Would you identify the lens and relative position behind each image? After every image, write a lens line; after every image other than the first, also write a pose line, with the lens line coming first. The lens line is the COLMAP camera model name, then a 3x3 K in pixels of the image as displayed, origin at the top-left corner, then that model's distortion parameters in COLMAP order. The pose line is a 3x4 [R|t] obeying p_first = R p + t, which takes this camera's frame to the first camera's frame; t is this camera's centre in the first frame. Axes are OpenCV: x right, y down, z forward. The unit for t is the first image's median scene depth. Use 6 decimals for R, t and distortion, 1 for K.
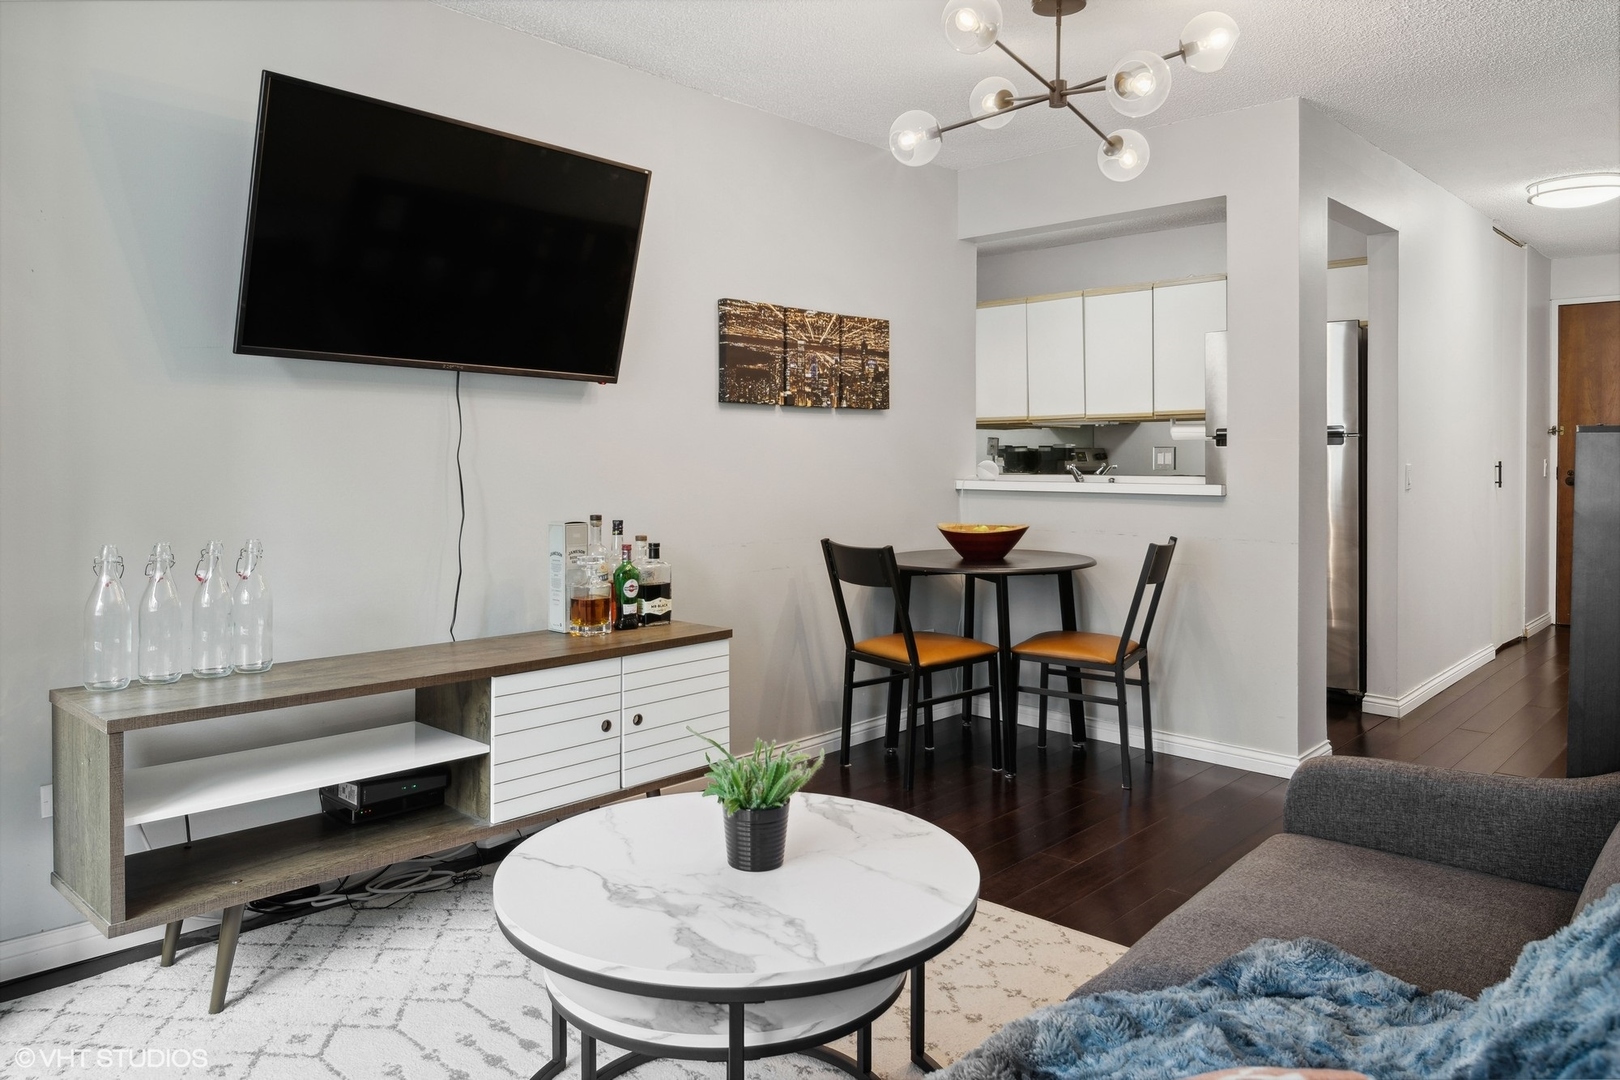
lens RADIAL K [[1108.4, 0, 811.0], [0, 1108.4, 461.8], [0, 0, 1]] dist [-0.003784, -0.011187]
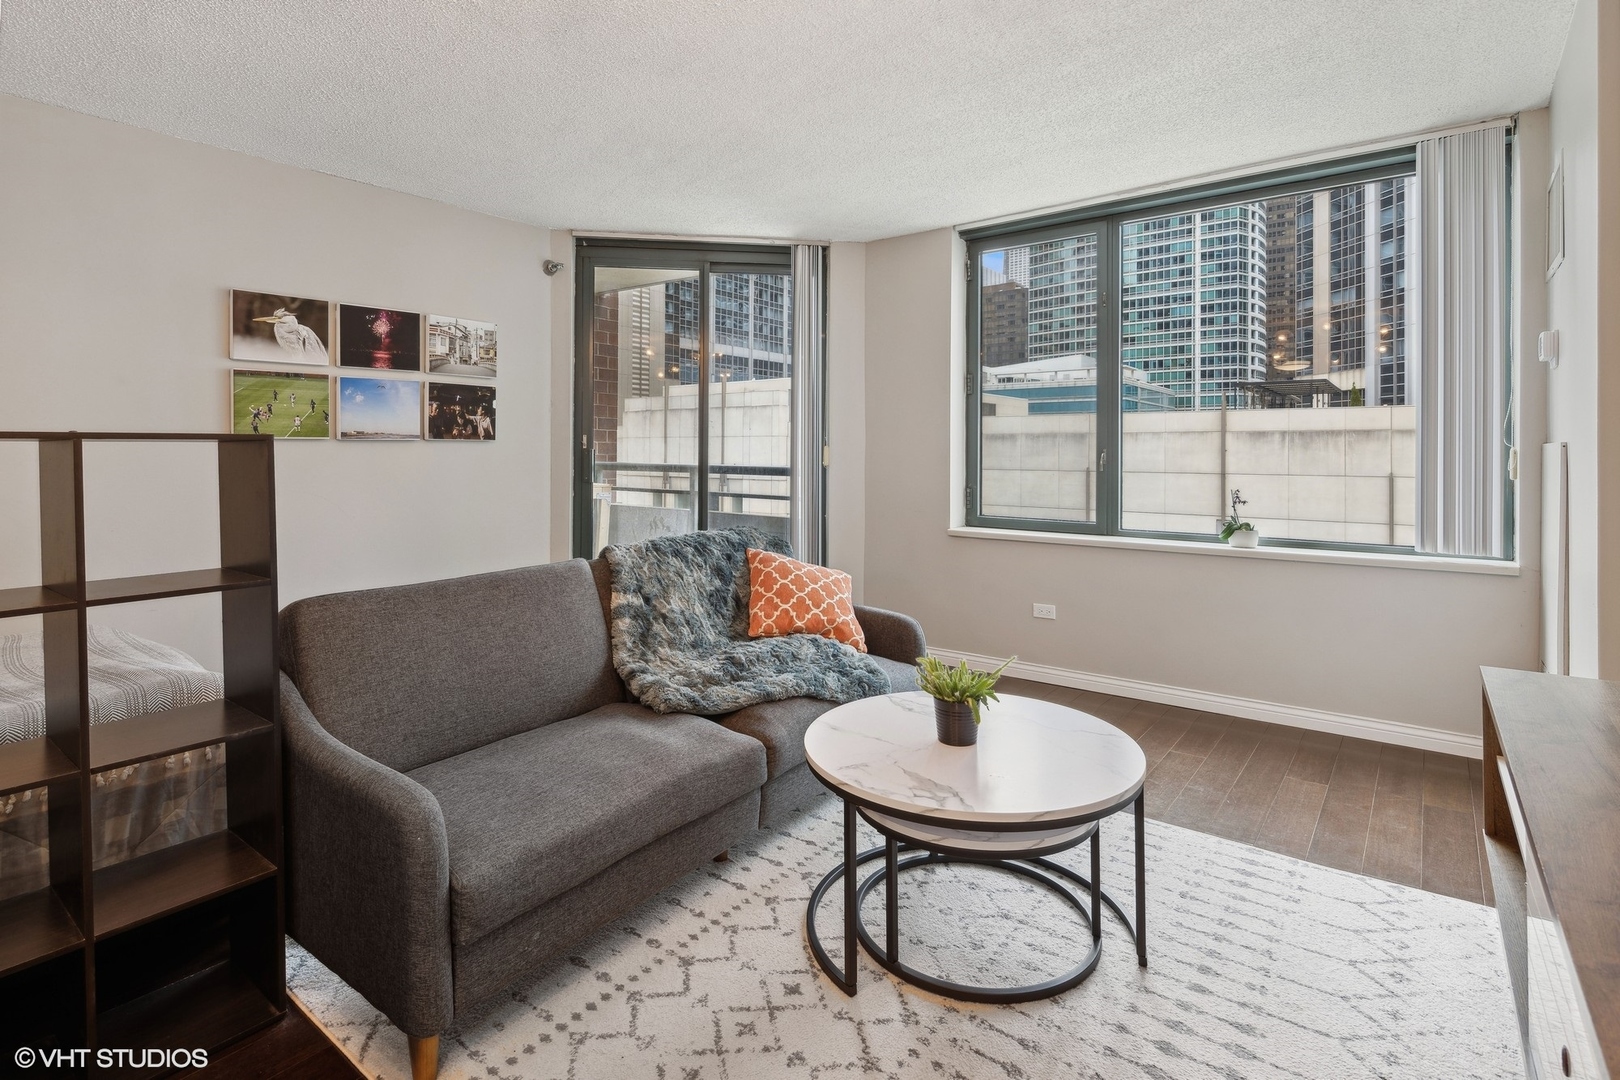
lens RADIAL K [[797.4, 0, 797.8], [0, 797.4, 459.9], [0, 0, 1]] dist [-0.001279, -0.000441]
pose [[-0.996243, -0.000443, -0.086598, 0.119656], [-0.002132, 0.999809, 0.019420, -0.008434], [0.086573, 0.019531, -0.996054, 0.981513]]
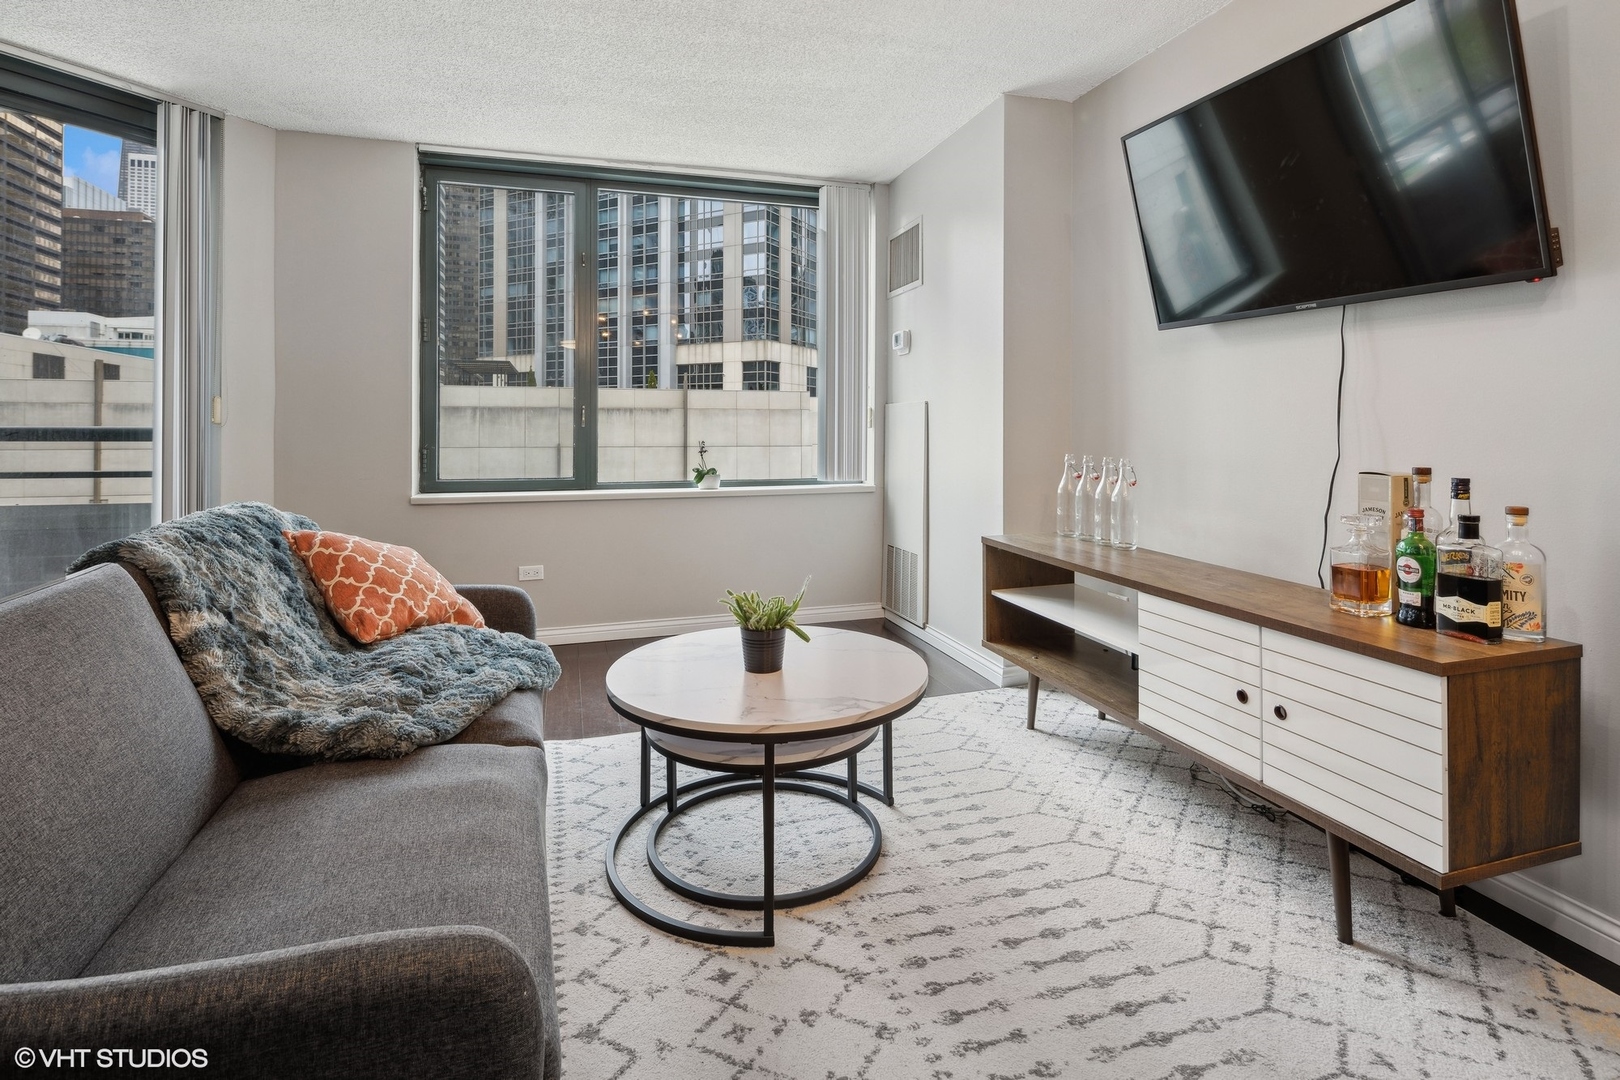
lens RADIAL K [[797.4, 0, 812.2], [0, 797.4, 442.0], [0, 0, 1]] dist [-0.001279, -0.000441]
pose [[-0.496919, 0.014550, -0.867675, 0.407012], [-0.009345, 0.999712, 0.022117, 0.019089], [0.867747, 0.019099, -0.496640, 0.774027]]
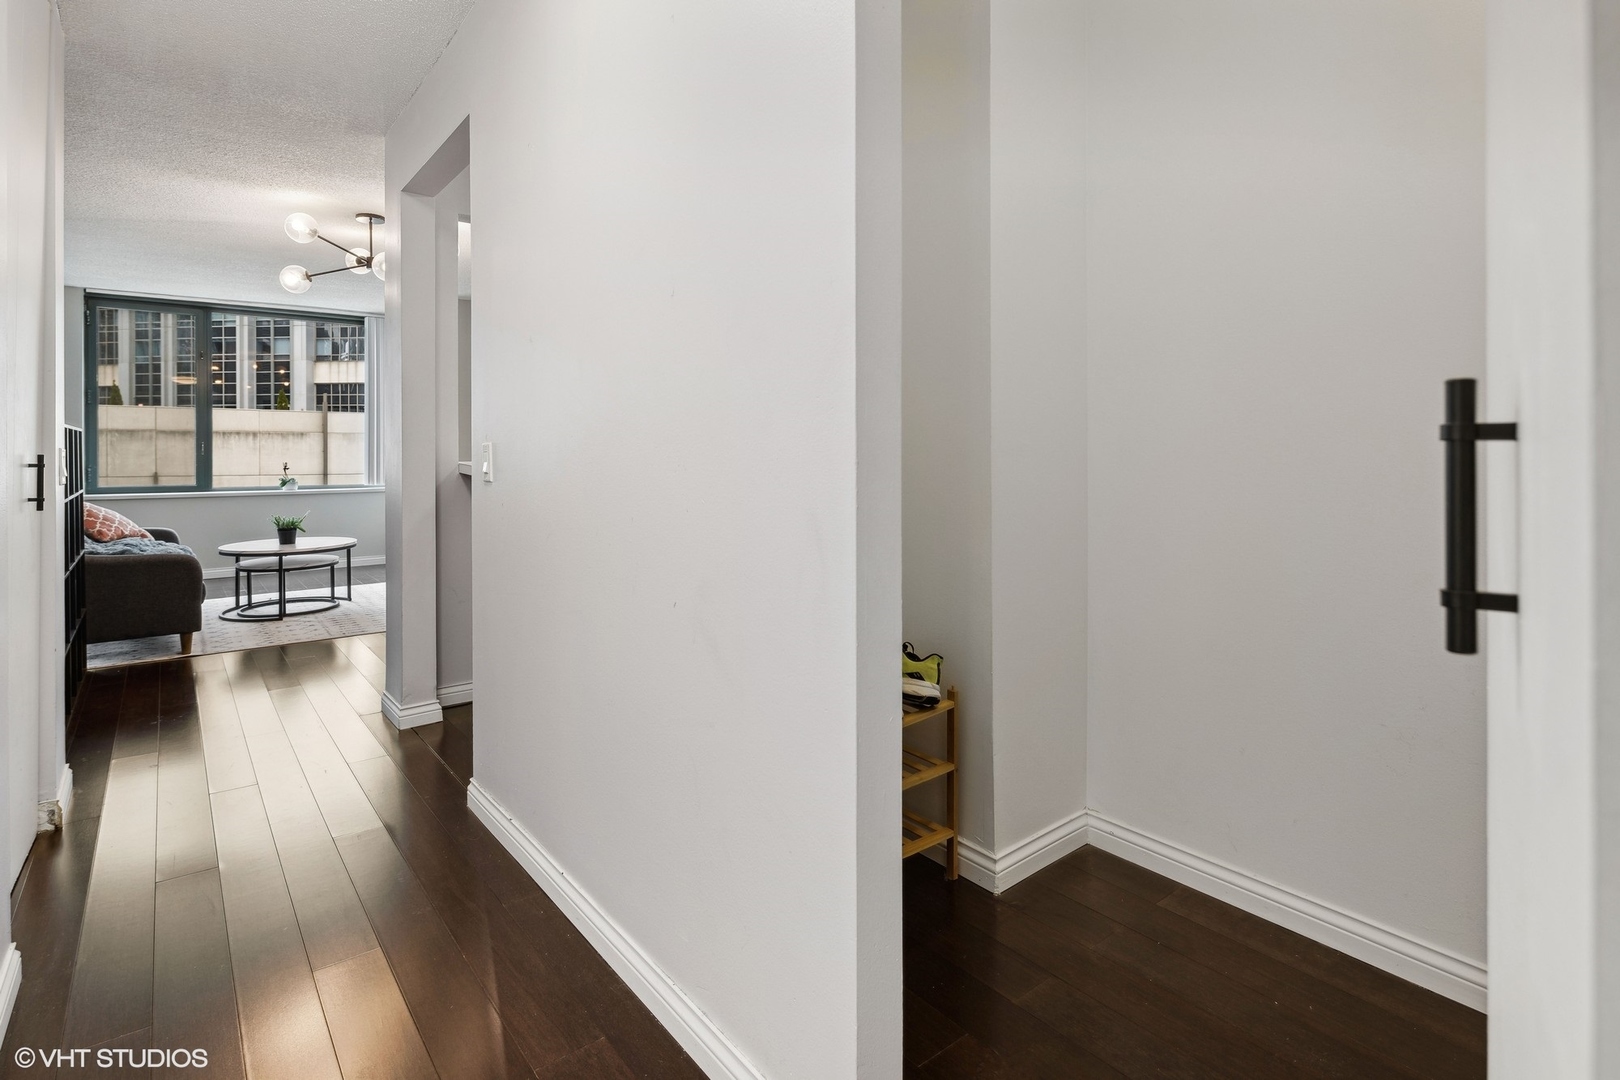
lens RADIAL K [[797.4, 0, 805.0], [0, 797.4, 480.5], [0, 0, 1]] dist [-0.001279, -0.000441]
pose [[-0.142177, 0.034801, -0.989229, 1.204235], [-0.007936, 0.999310, 0.036296, 0.008673], [0.989809, 0.013011, -0.141803, 1.569204]]
